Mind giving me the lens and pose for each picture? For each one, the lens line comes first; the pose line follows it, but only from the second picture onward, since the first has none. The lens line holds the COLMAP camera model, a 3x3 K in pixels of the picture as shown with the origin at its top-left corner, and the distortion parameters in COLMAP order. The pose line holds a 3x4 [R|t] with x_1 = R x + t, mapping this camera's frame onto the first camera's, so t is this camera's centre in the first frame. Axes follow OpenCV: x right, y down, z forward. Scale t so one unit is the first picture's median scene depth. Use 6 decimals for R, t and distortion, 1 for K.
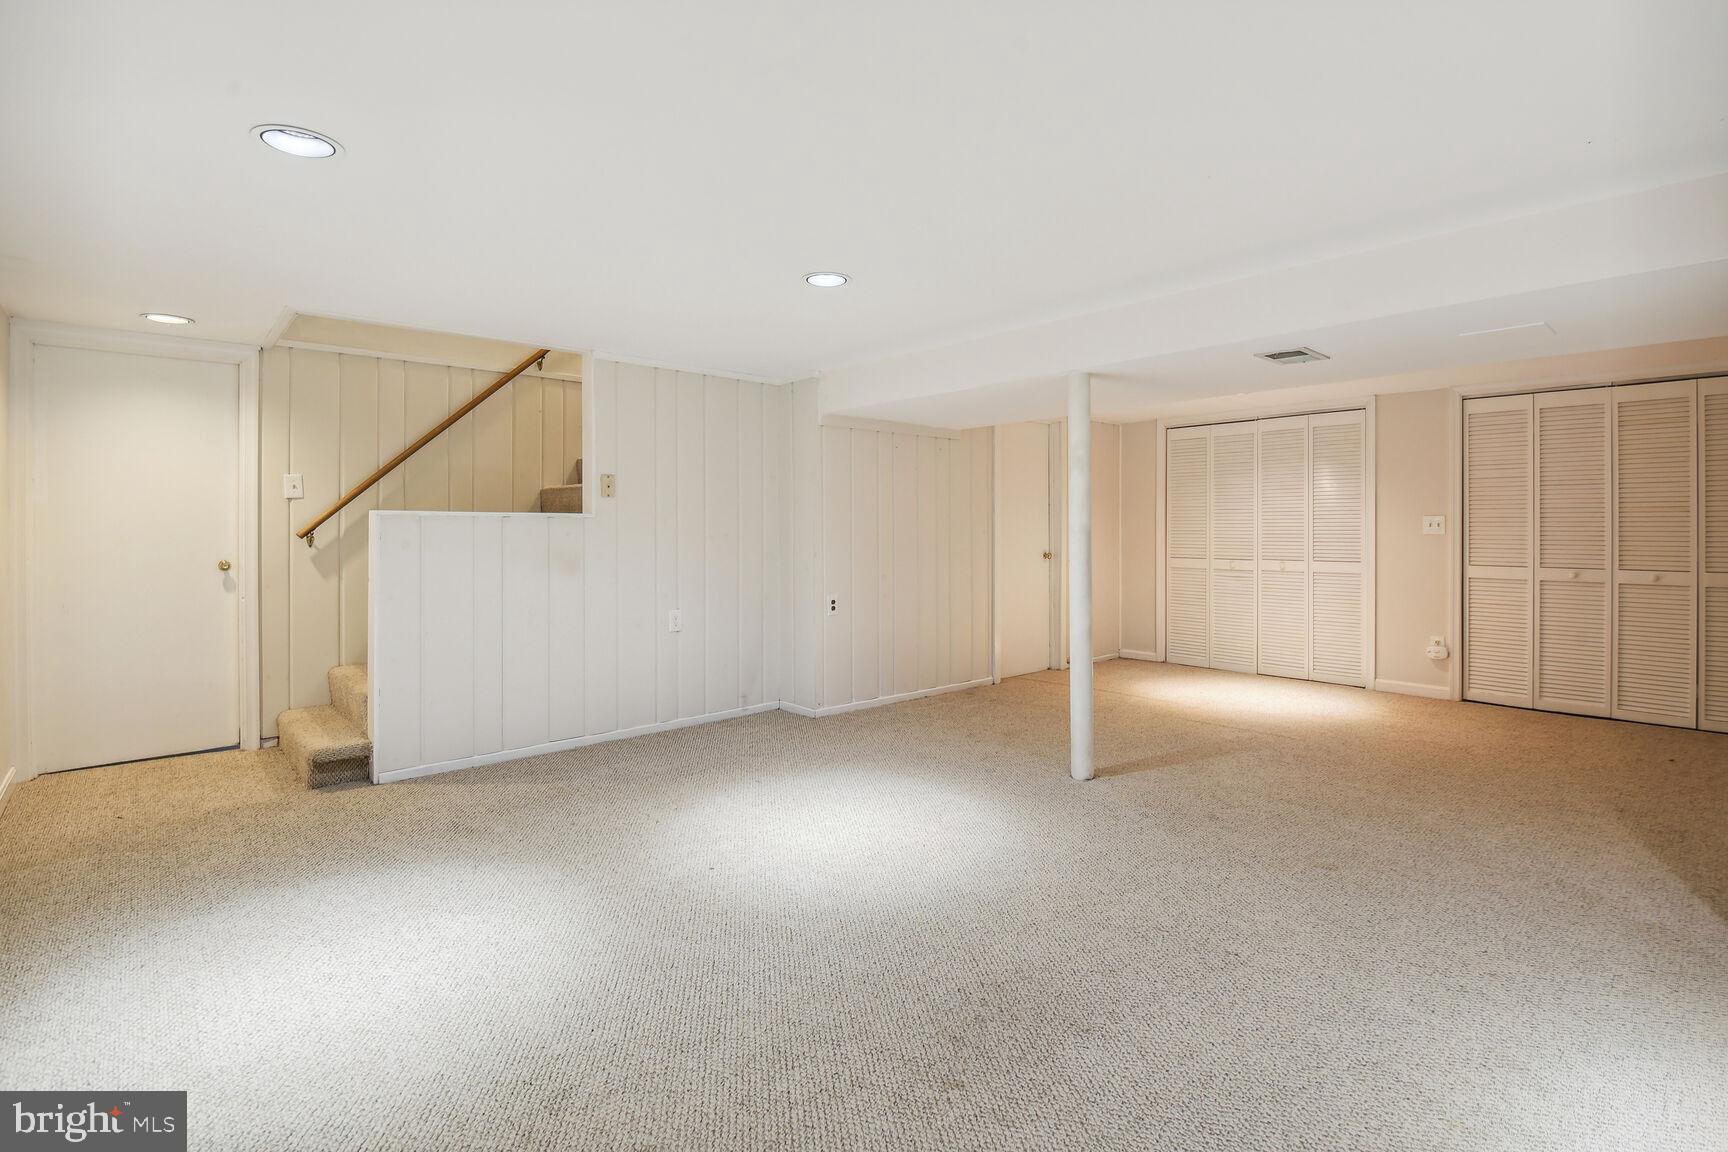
lens RADIAL K [[774.4, 0, 885.8], [0, 774.4, 537.8], [0, 0, 1]] dist [0.050037, -0.021560]
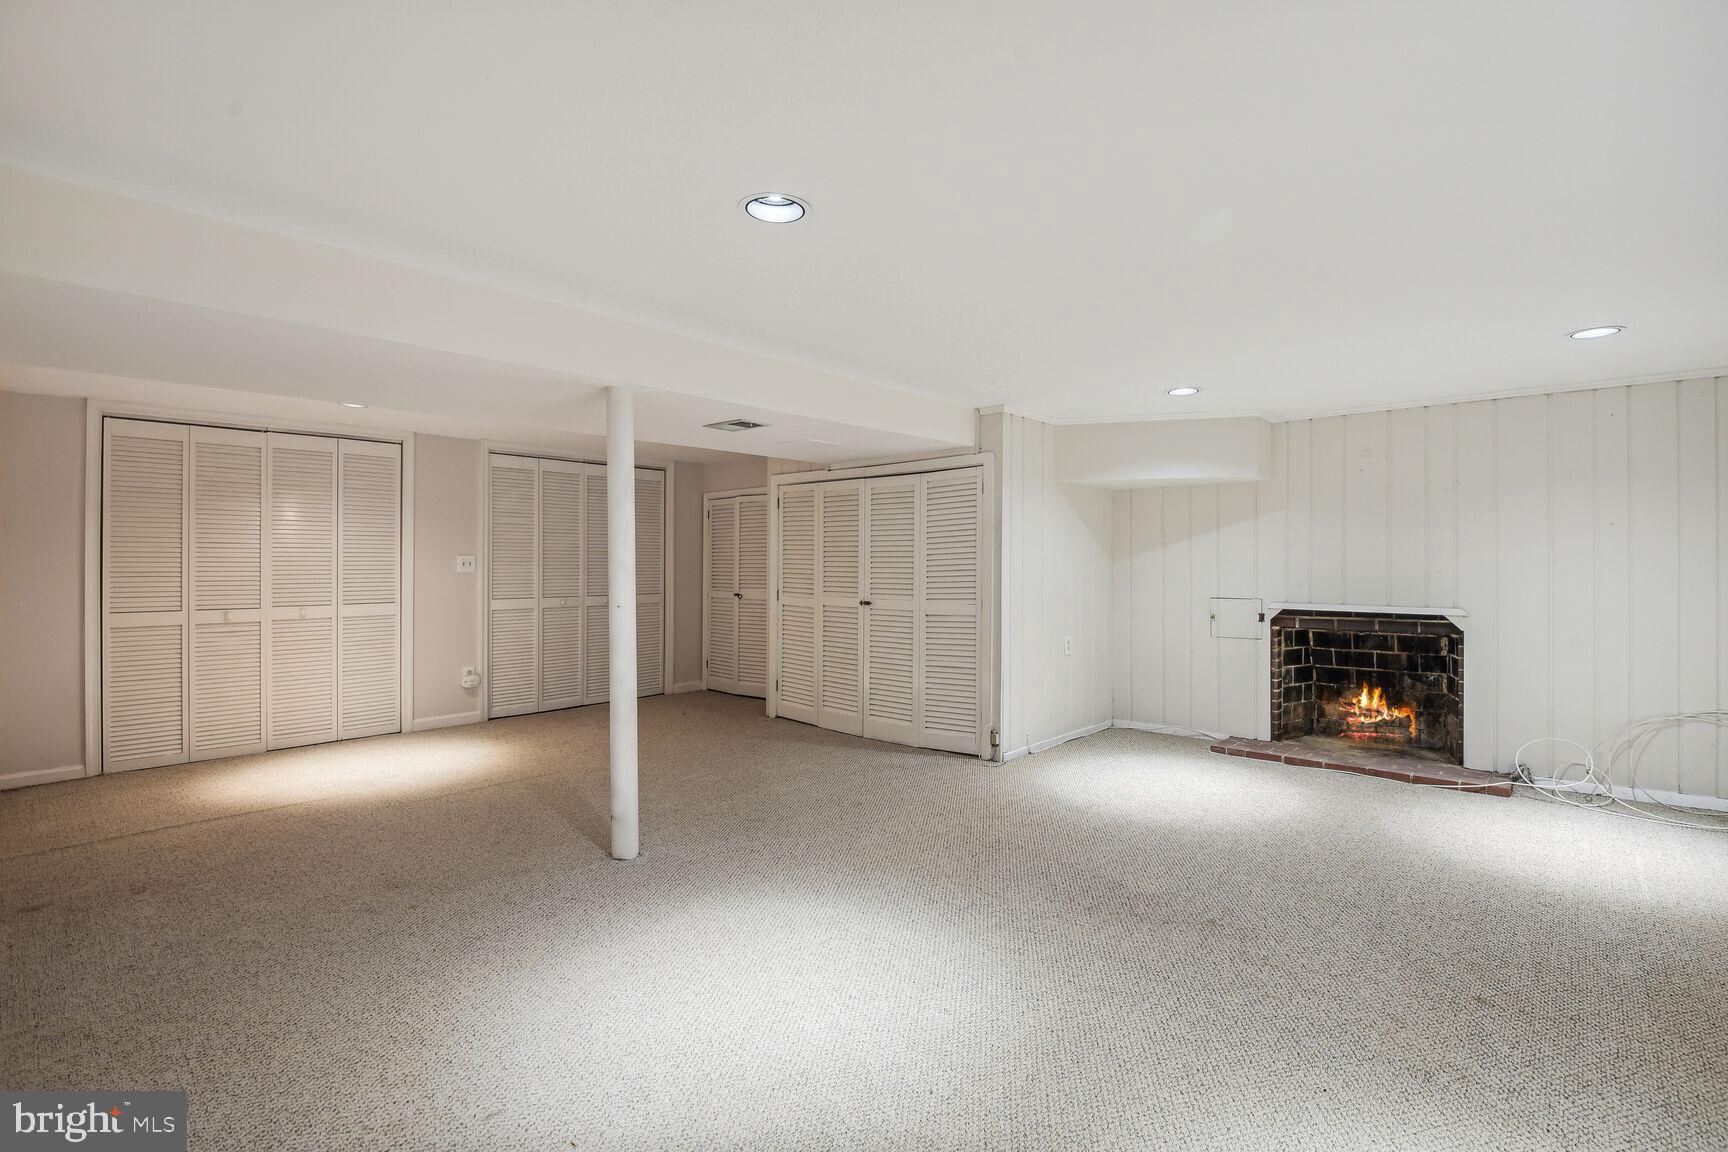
lens RADIAL K [[774.4, 0, 885.8], [0, 774.4, 537.8], [0, 0, 1]] dist [0.050037, -0.021560]
pose [[-0.019173, 0.034451, 0.999222, -0.391991], [0.016461, 0.999282, -0.034137, -0.005509], [-0.999681, 0.015794, -0.019726, 0.444360]]
